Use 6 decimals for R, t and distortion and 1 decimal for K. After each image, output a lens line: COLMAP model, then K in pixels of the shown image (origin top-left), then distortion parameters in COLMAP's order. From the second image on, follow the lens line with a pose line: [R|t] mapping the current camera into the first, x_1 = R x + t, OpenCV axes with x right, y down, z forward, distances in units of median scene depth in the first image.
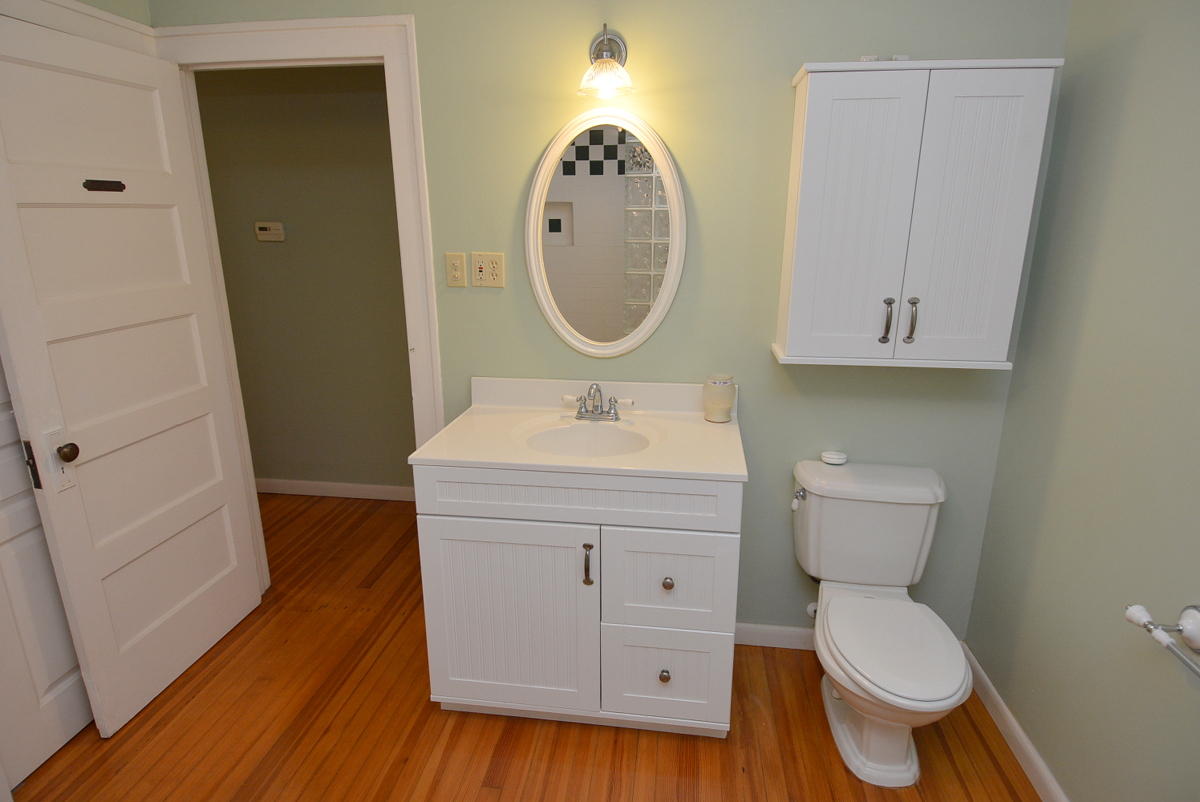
lens RADIAL K [[660.4, 0, 606.6], [0, 660.4, 403.5], [0, 0, 1]] dist [0.049628, -0.054991]
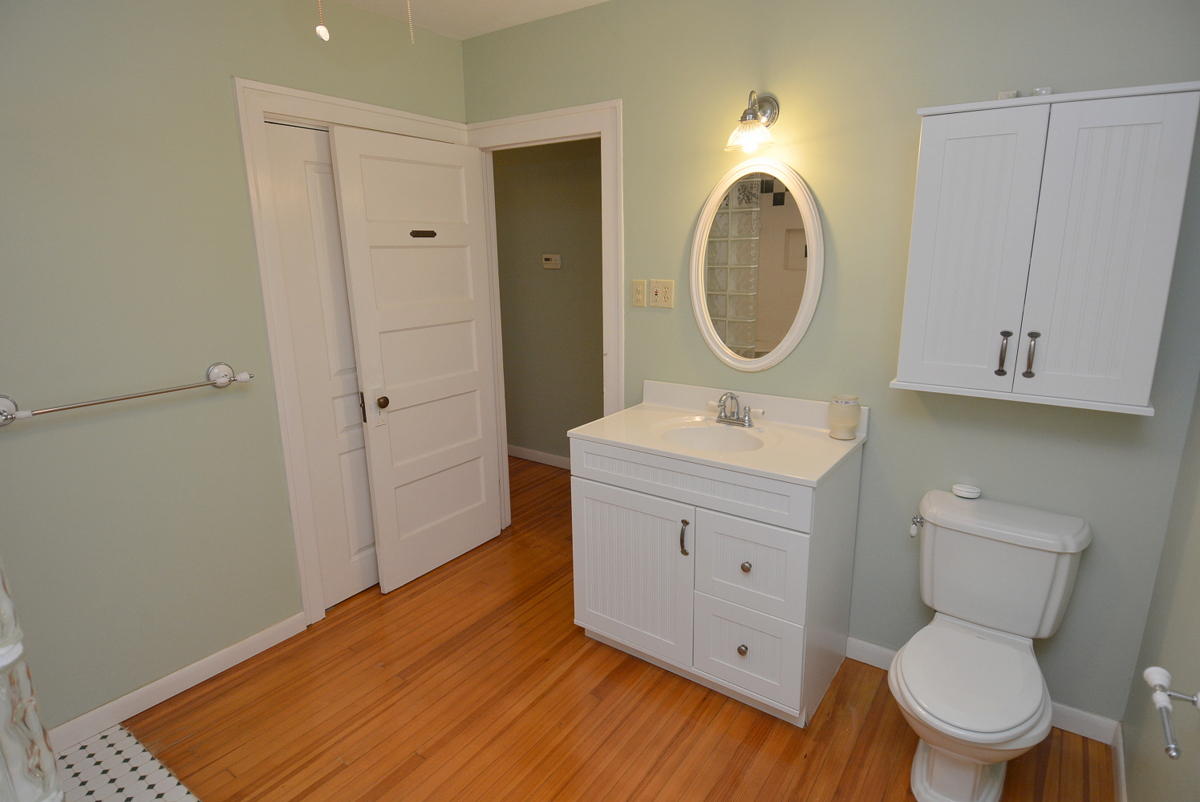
lens RADIAL K [[660.4, 0, 606.6], [0, 660.4, 403.5], [0, 0, 1]] dist [0.049628, -0.054991]
pose [[0.879858, 0.099288, -0.464749, 0.345029], [-0.113758, 0.993504, -0.003115, 0.018027], [0.461421, 0.055610, 0.885437, -0.133396]]
